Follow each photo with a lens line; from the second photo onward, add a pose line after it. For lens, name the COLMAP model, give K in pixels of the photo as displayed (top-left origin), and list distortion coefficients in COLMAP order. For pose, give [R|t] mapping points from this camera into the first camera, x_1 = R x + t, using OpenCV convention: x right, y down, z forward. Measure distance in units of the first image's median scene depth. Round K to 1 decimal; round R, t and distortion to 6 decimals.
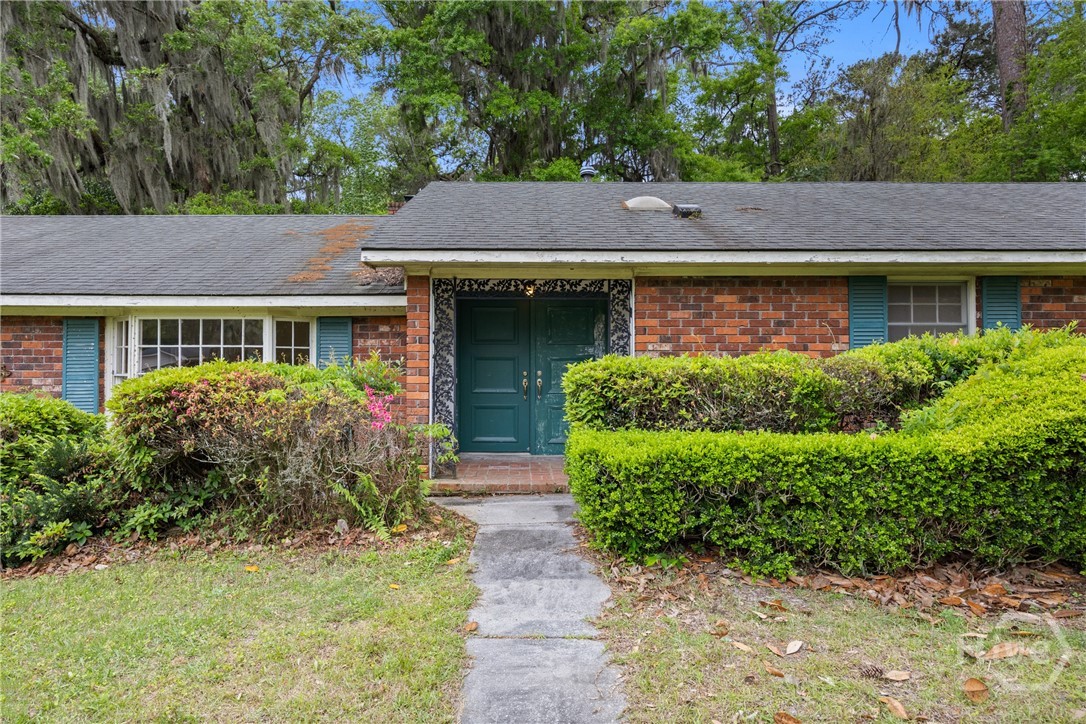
lens RADIAL K [[620.9, 0, 543.0], [0, 620.9, 362.0], [0, 0, 1]] dist [-0.006244, -0.000708]
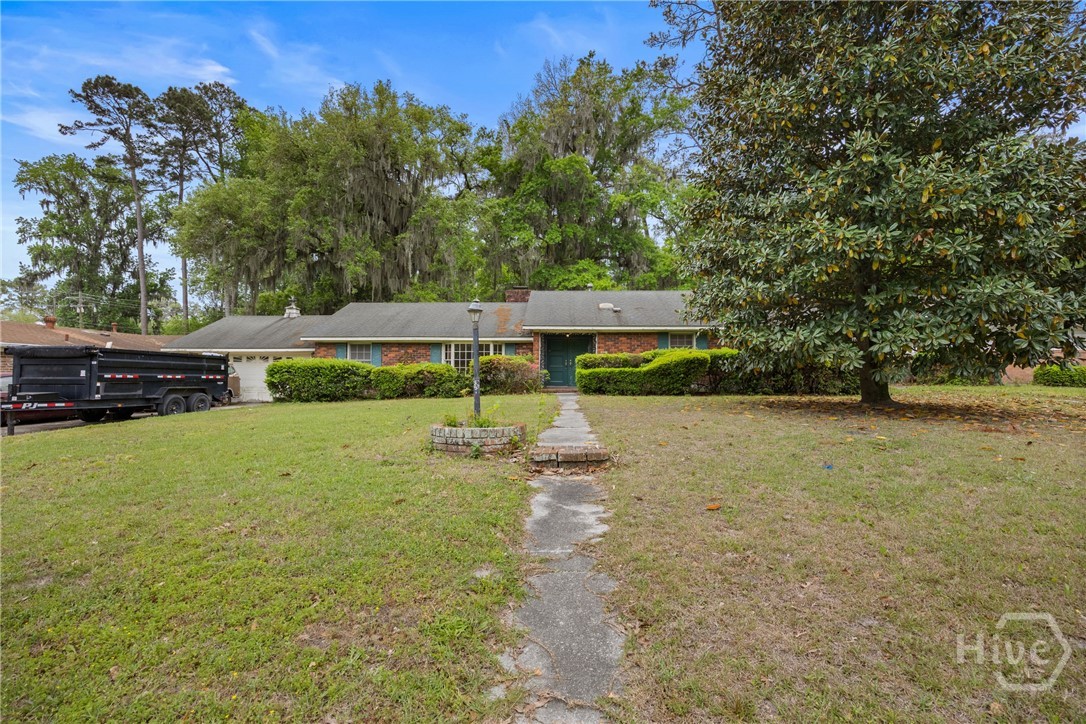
lens RADIAL K [[511.1, 0, 543.0], [0, 511.1, 362.0], [0, 0, 1]] dist [-0.002180, -0.000364]
pose [[0.997560, 0.004410, -0.069680, 0.043769], [-0.005542, 0.999856, -0.016063, 0.080956], [0.069599, 0.016410, 0.997440, -1.937785]]
